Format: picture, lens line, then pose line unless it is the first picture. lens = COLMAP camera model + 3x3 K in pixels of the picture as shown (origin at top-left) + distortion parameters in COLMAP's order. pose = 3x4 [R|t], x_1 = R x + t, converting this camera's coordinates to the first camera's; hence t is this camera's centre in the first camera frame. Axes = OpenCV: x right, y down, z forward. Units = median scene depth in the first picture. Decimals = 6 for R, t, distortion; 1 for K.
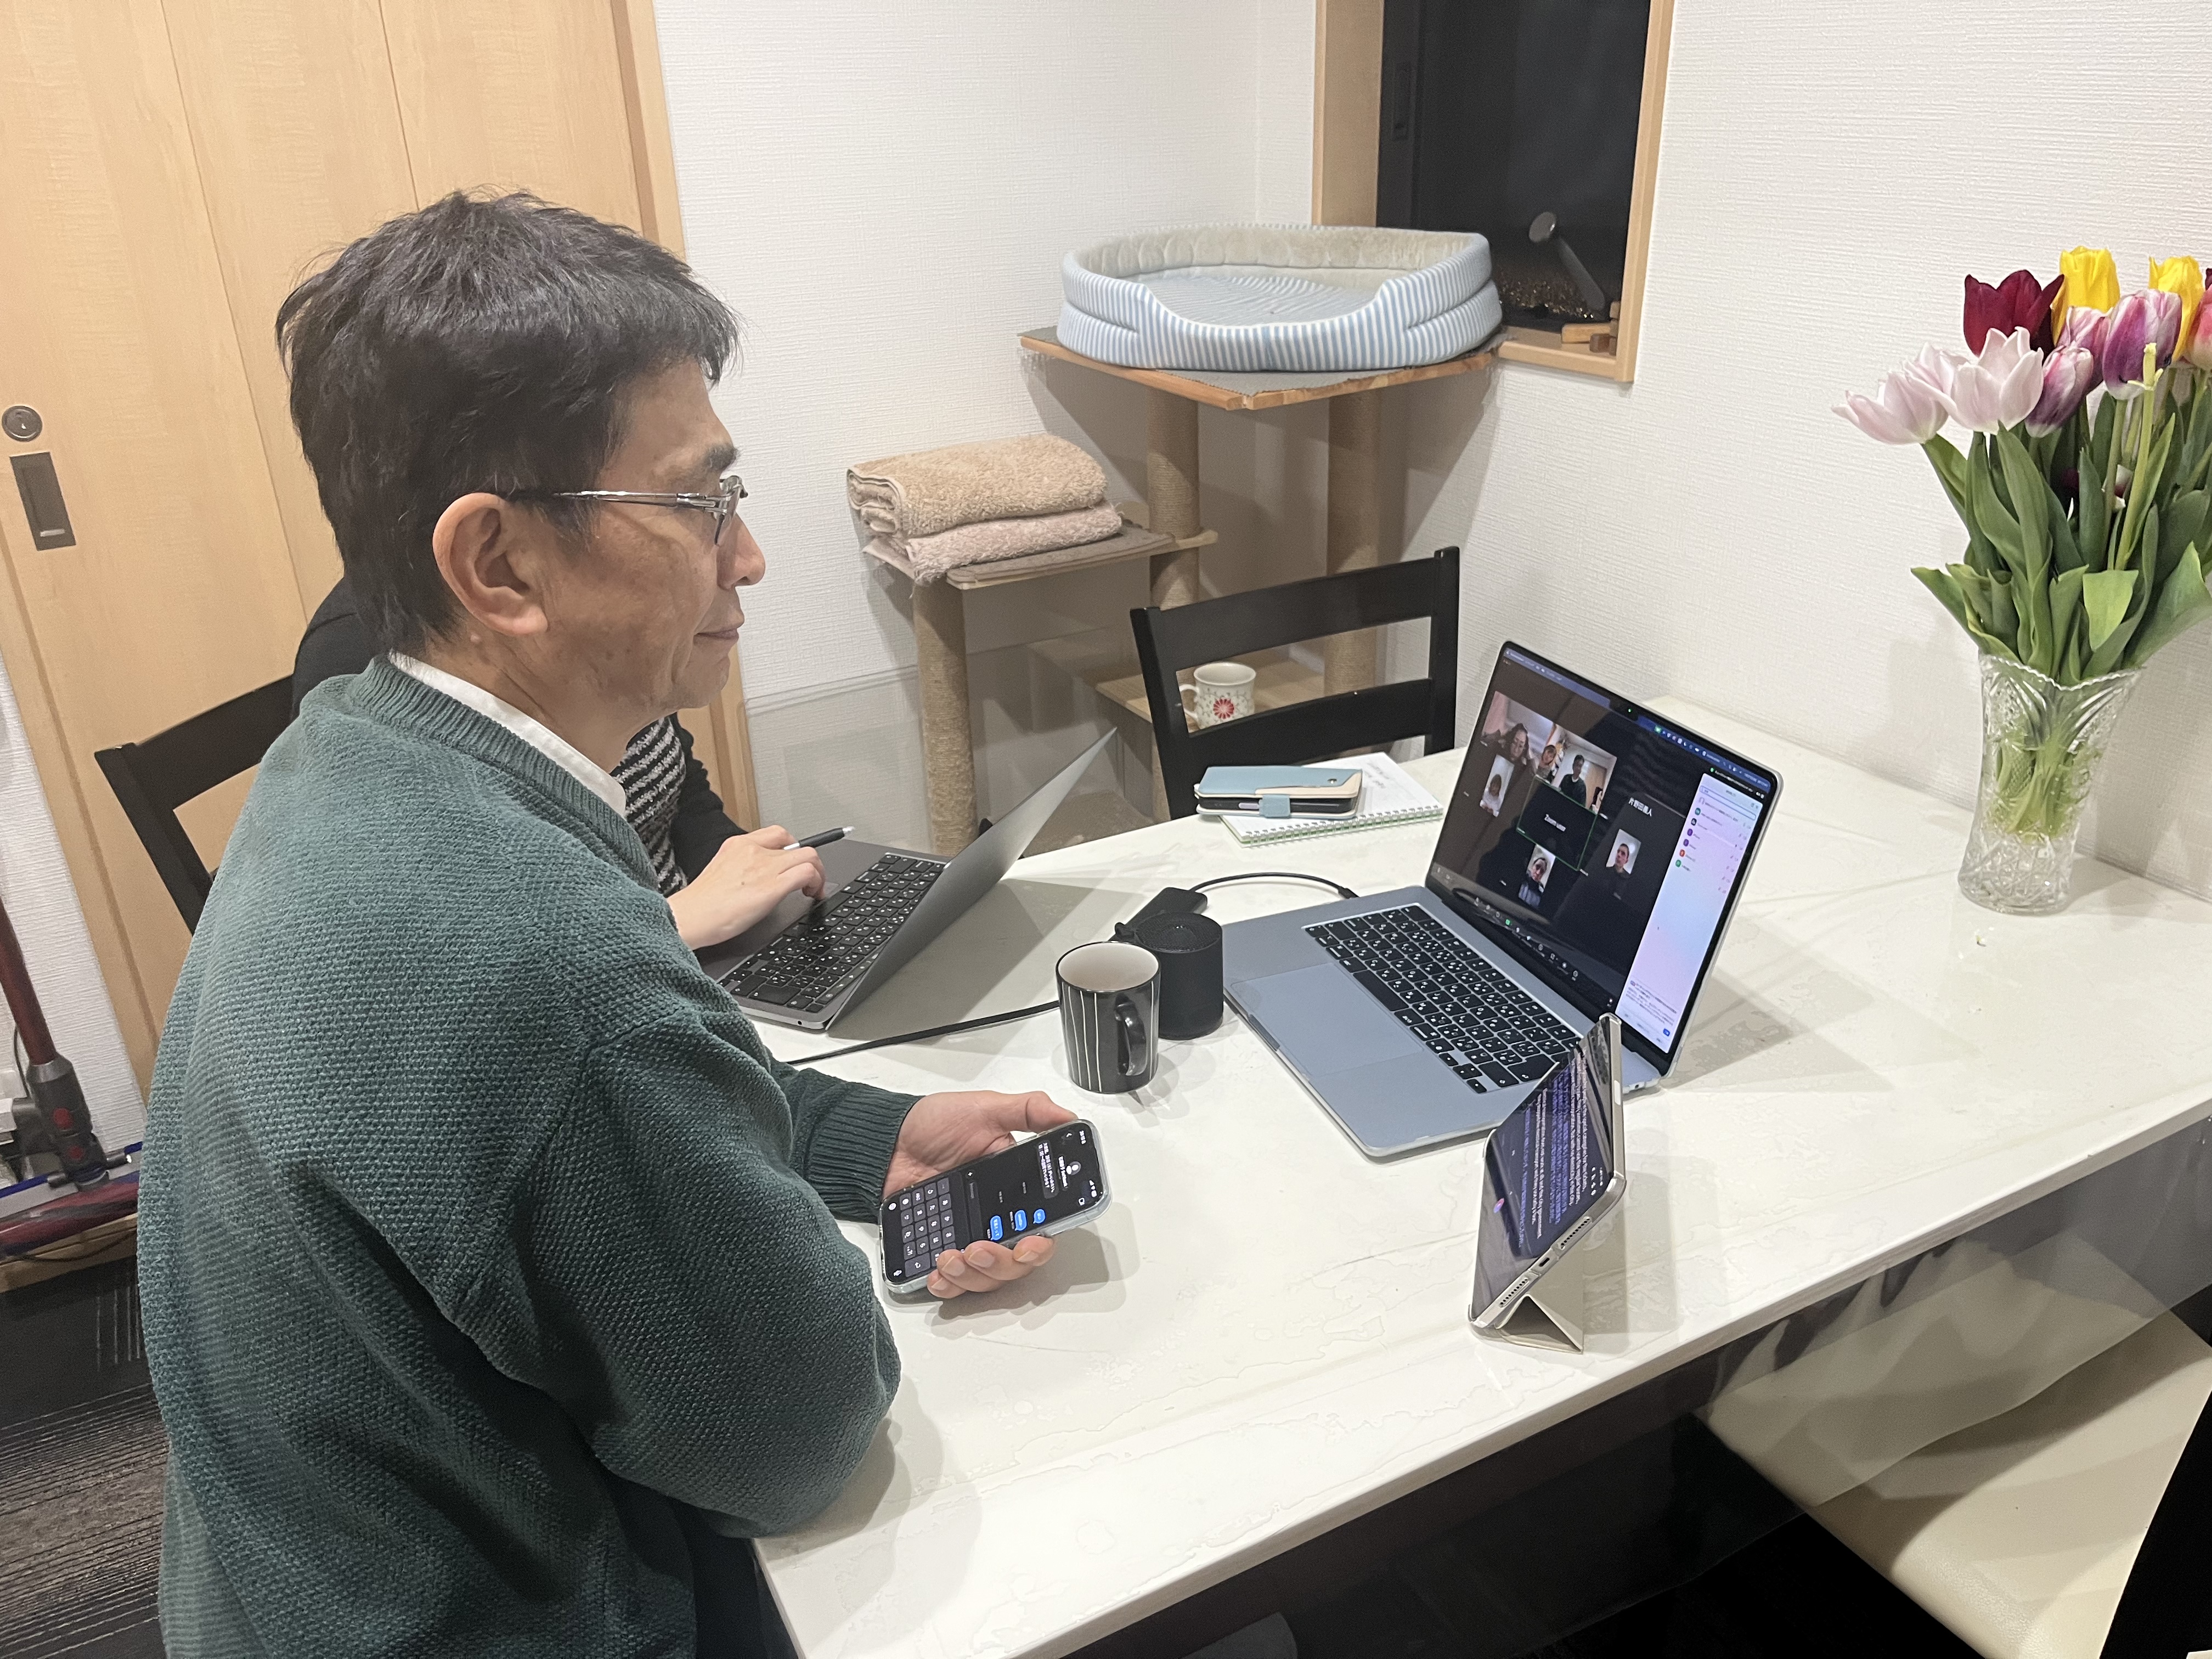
lens RADIAL K [[1701.8, 0, 1106.0], [0, 1701.8, 829.5], [0, 0, 1]] dist [0.031290, -0.003778]
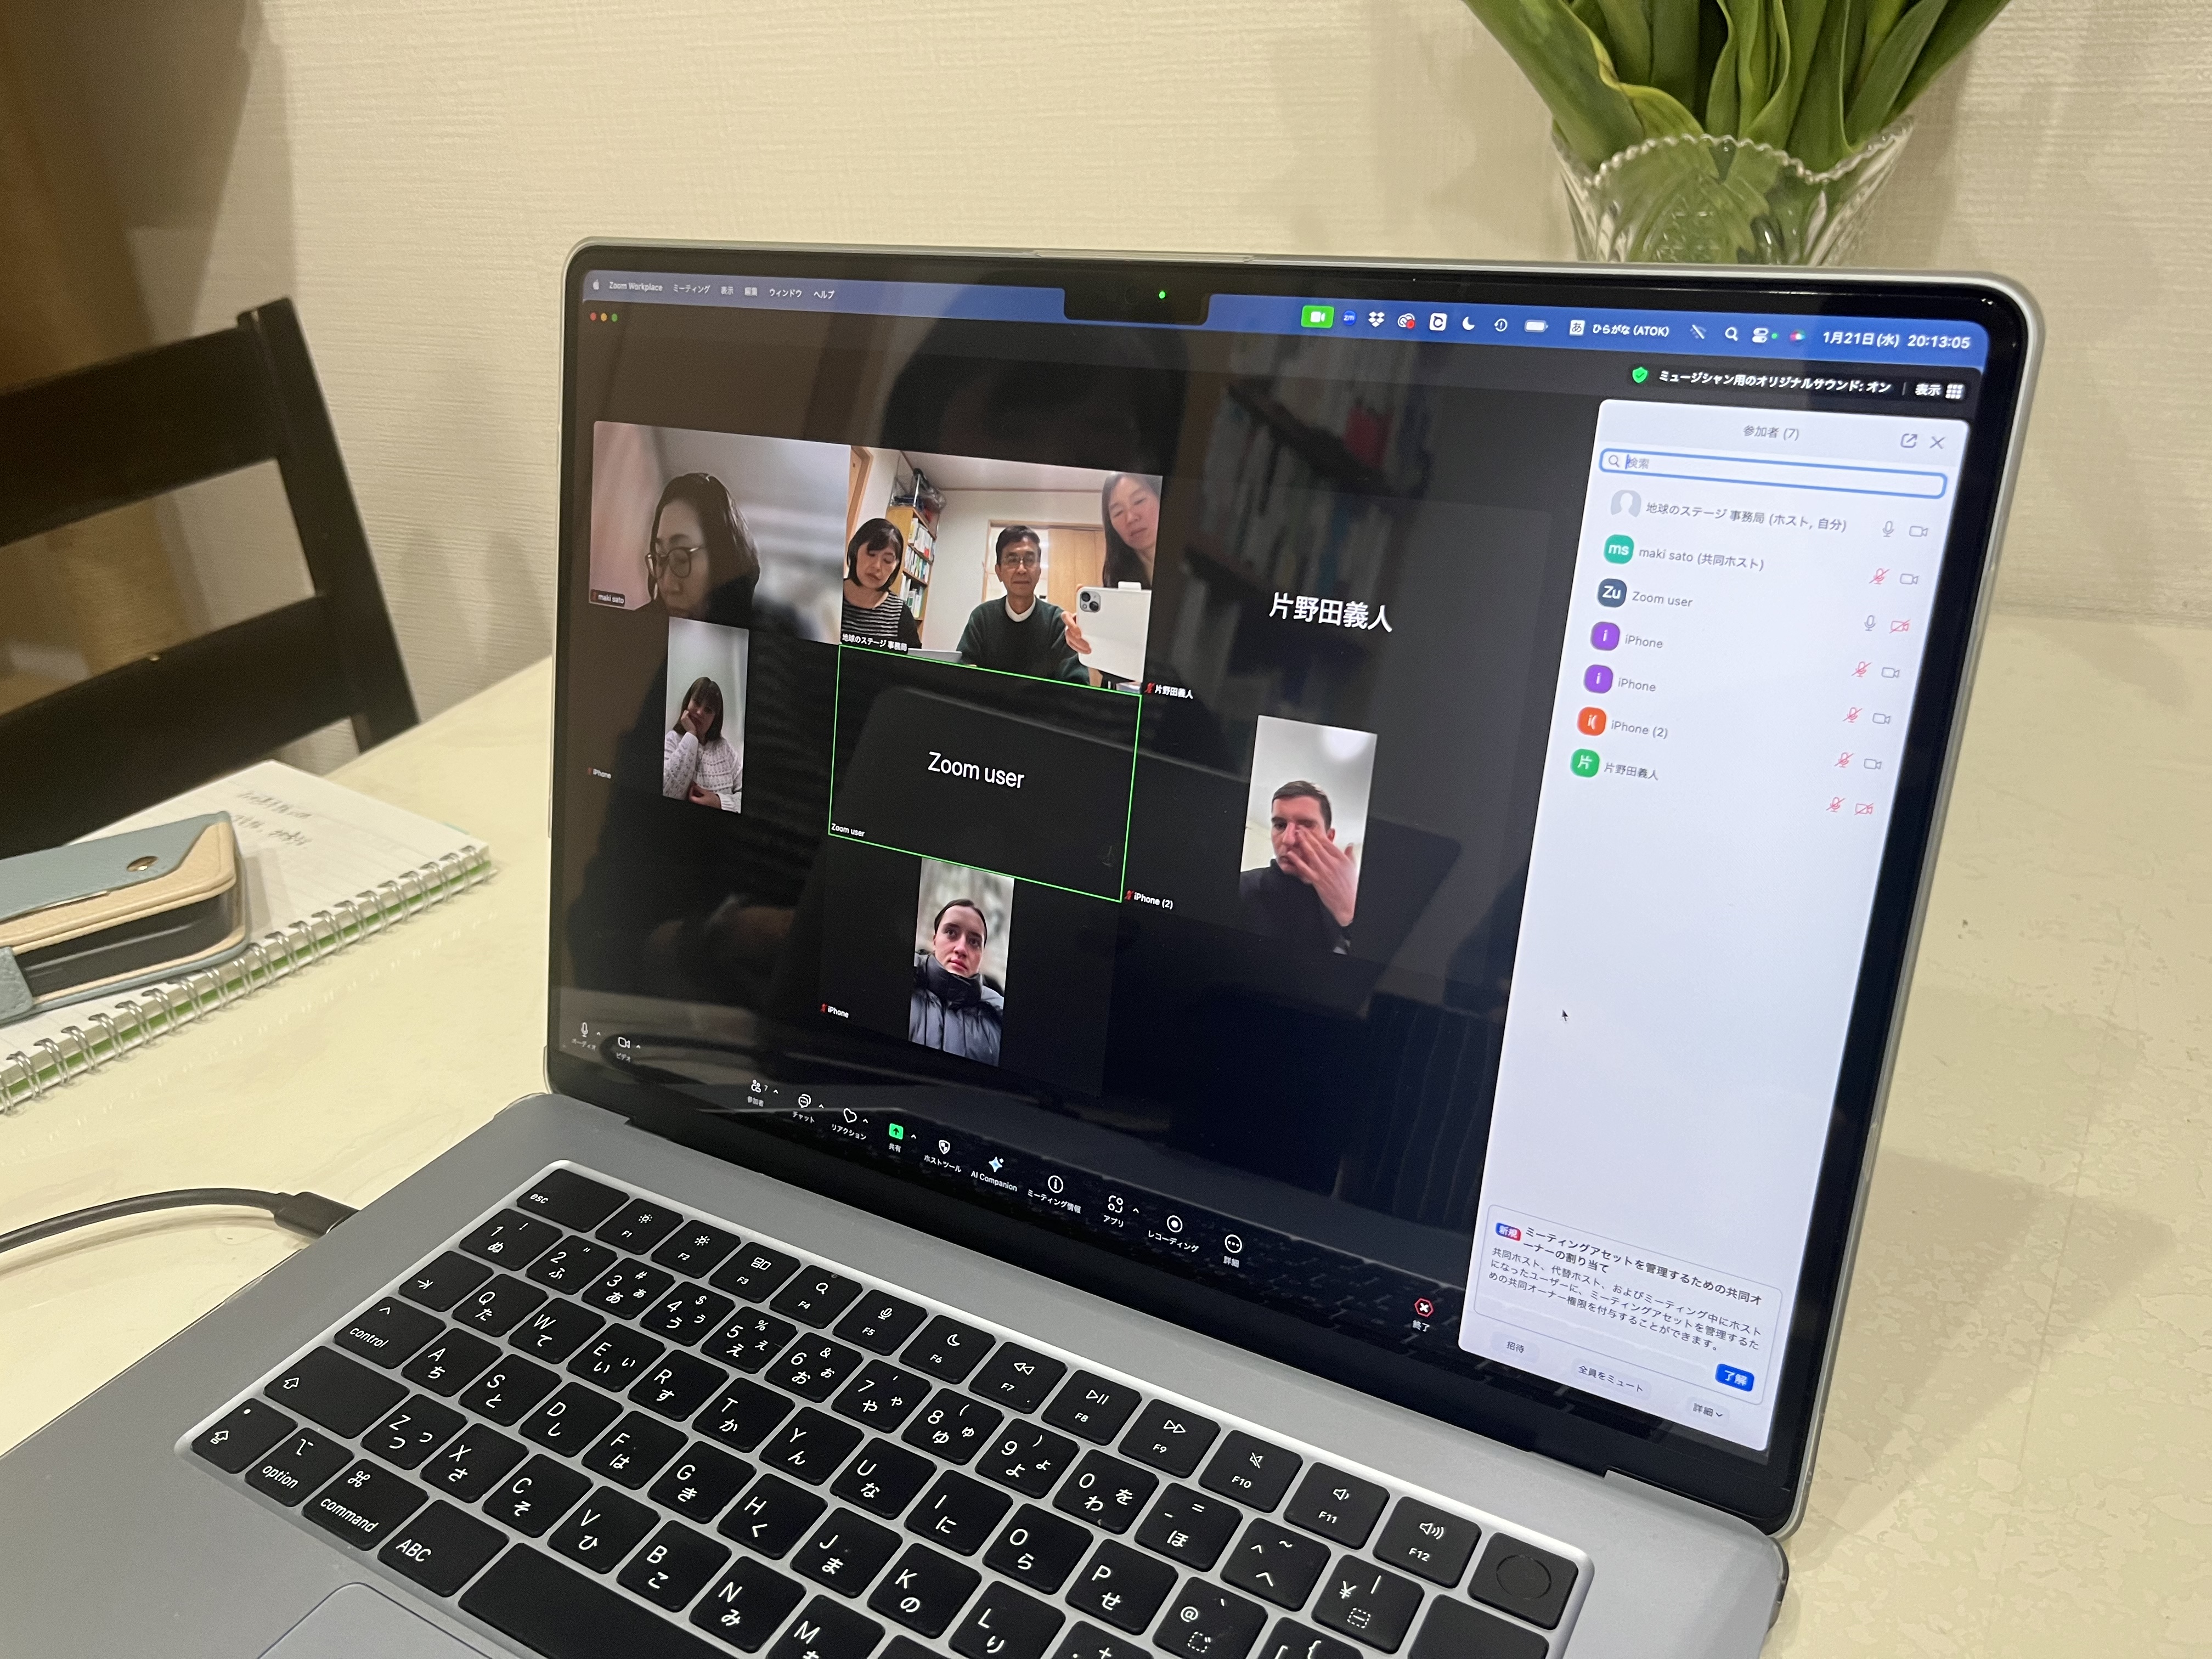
lens RADIAL K [[1702.6, 0, 1103.4], [0, 1702.6, 858.6], [0, 0, 1]] dist [0.010188, -0.000966]
pose [[0.777276, -0.297453, 0.554403, 0.094864], [0.286002, 0.951922, 0.109757, -0.012536], [-0.560397, 0.073249, 0.824979, 0.621344]]
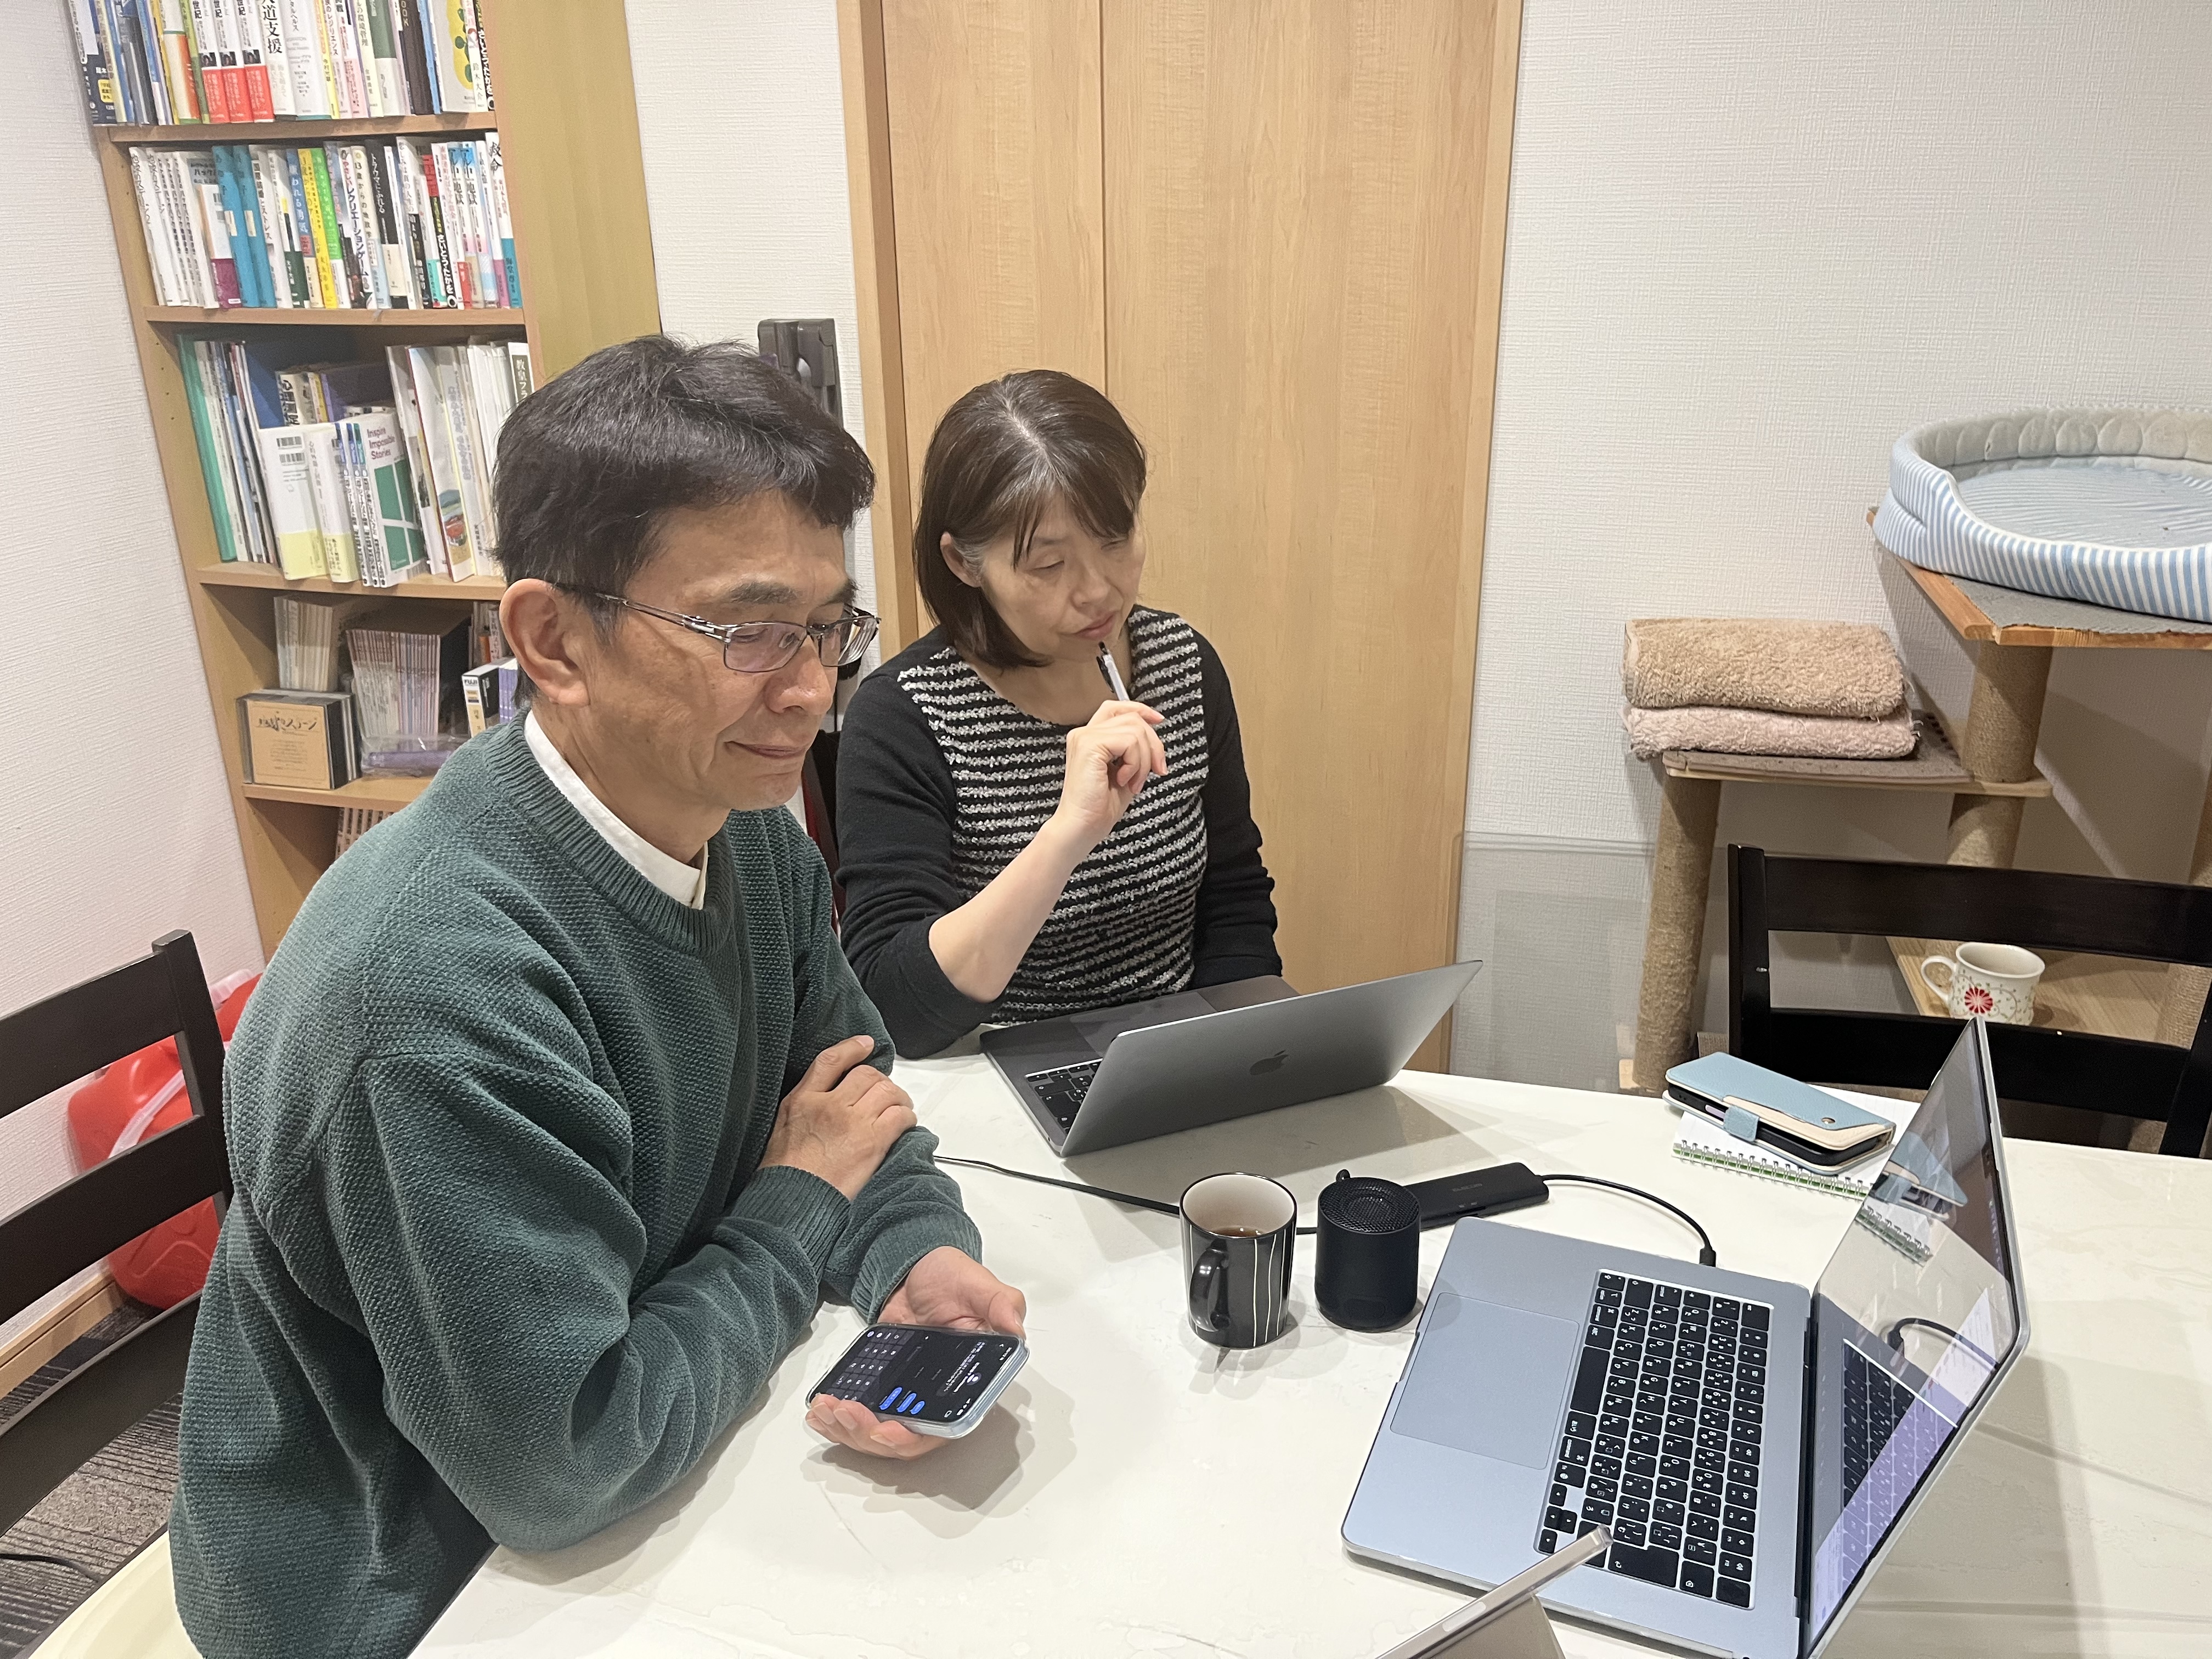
lens RADIAL K [[1712.1, 0, 1106.0], [0, 1712.1, 829.5], [0, 0, 1]] dist [-0.002406, -0.004024]
pose [[0.733428, 0.262315, -0.627116, 0.350842], [-0.290005, 0.955121, 0.060348, -0.108560], [0.614802, 0.137606, 0.776584, 0.172217]]
